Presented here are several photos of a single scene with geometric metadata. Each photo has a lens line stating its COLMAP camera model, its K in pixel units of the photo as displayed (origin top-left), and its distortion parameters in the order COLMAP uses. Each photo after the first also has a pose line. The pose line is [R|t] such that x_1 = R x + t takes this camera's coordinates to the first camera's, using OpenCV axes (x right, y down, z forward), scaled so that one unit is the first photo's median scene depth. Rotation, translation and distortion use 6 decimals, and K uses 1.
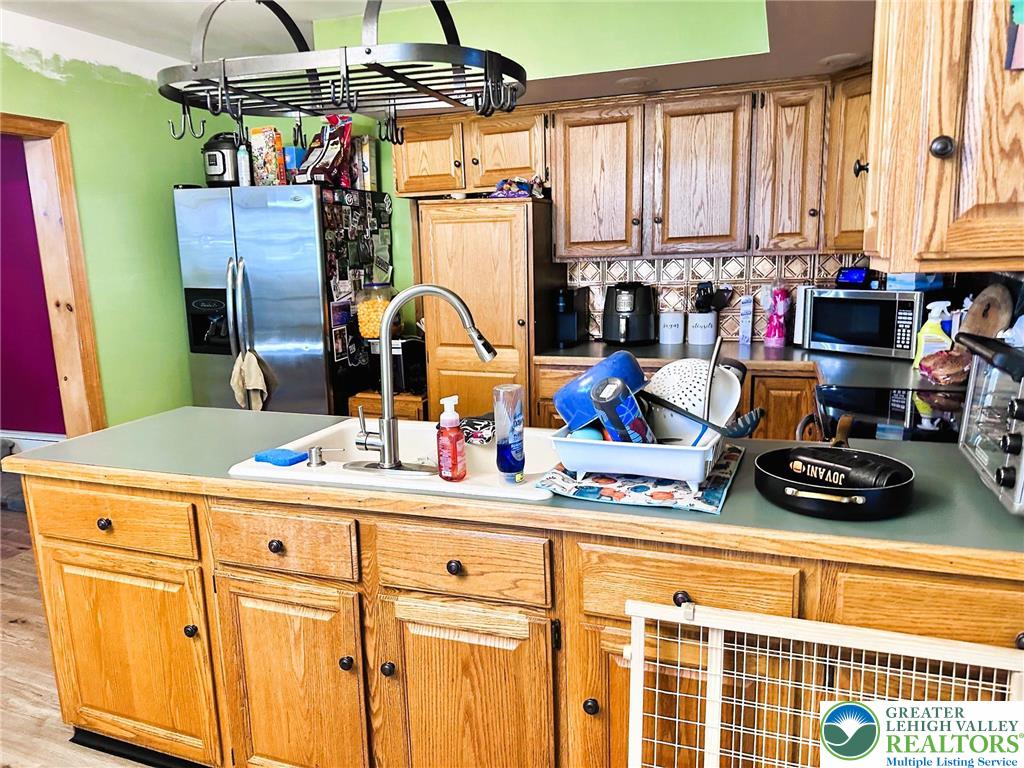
lens RADIAL K [[715.5, 0, 509.0], [0, 715.5, 388.6], [0, 0, 1]] dist [0.098346, -0.159327]
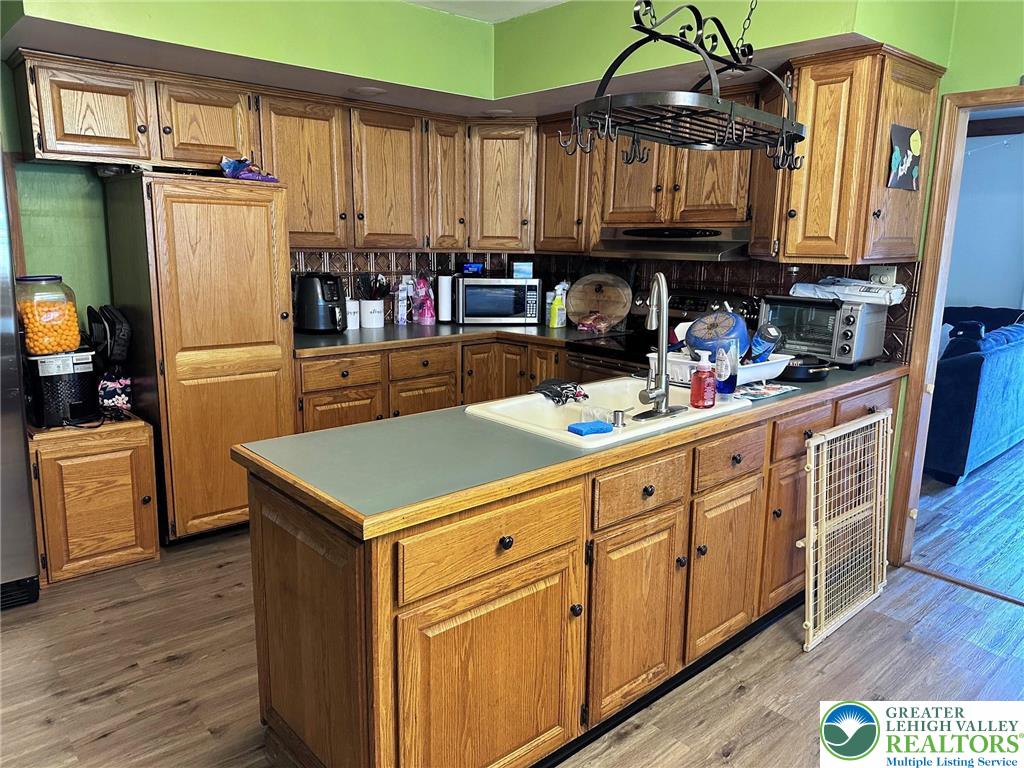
lens RADIAL K [[715.5, 0, 509.0], [0, 715.5, 388.6], [0, 0, 1]] dist [0.098346, -0.159327]
pose [[0.467548, -0.145492, 0.871912, -0.694421], [0.139802, 0.986119, 0.089583, -0.042054], [-0.872843, 0.080011, 0.481397, 0.296122]]
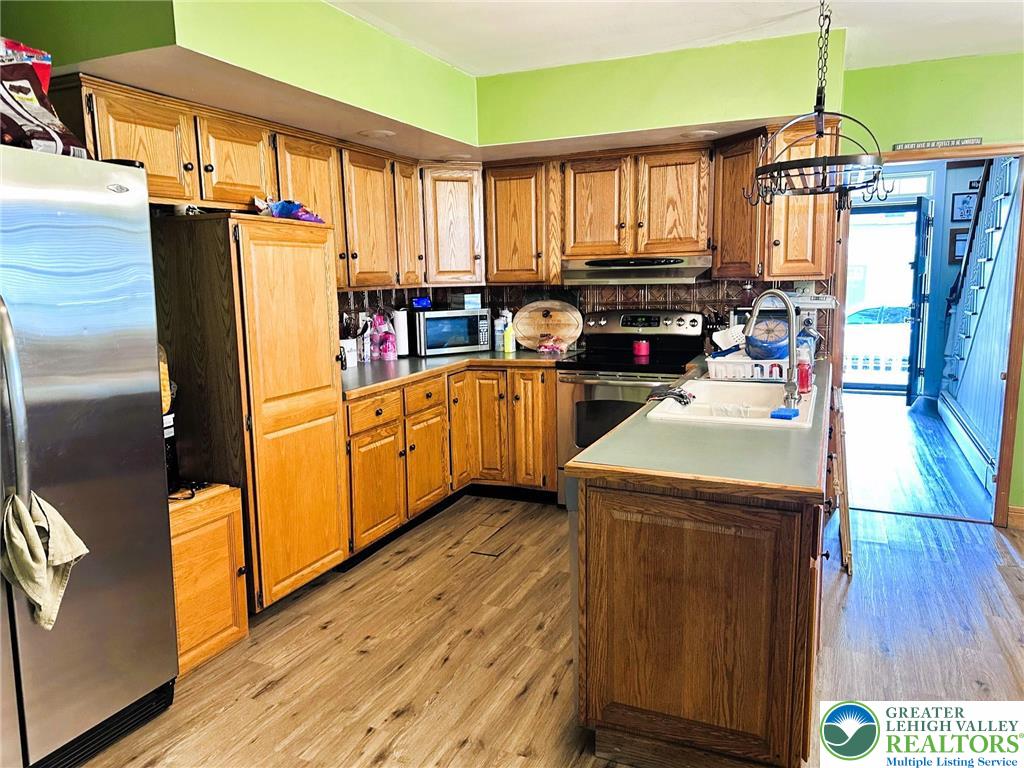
lens RADIAL K [[714.3, 0, 513.2], [0, 714.3, 379.2], [0, 0, 1]] dist [0.173820, -0.329491]
pose [[0.059727, -0.123090, 0.990597, -0.901830], [0.209103, 0.971894, 0.108158, -0.120559], [-0.976068, 0.200677, 0.083787, 0.717228]]
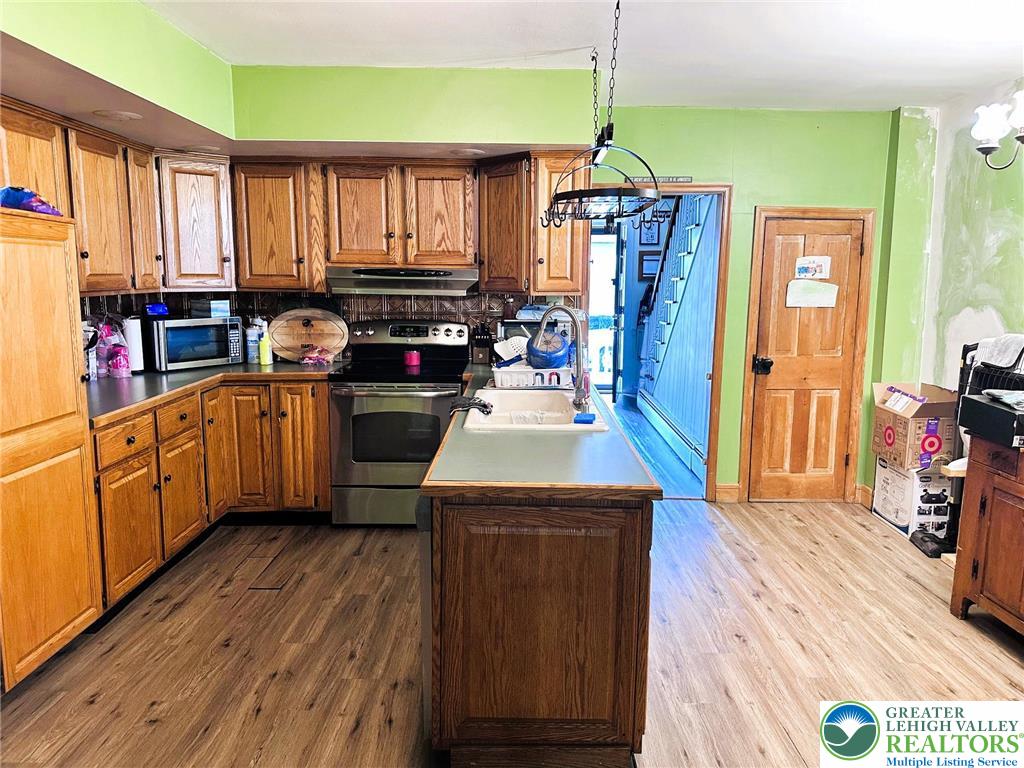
lens RADIAL K [[715.4, 0, 515.5], [0, 715.4, 382.8], [0, 0, 1]] dist [0.103257, -0.155930]
pose [[-0.344443, -0.115767, 0.931642, -0.873899], [0.180262, 0.965747, 0.186650, -0.151508], [-0.921338, 0.232230, -0.311776, 0.829527]]
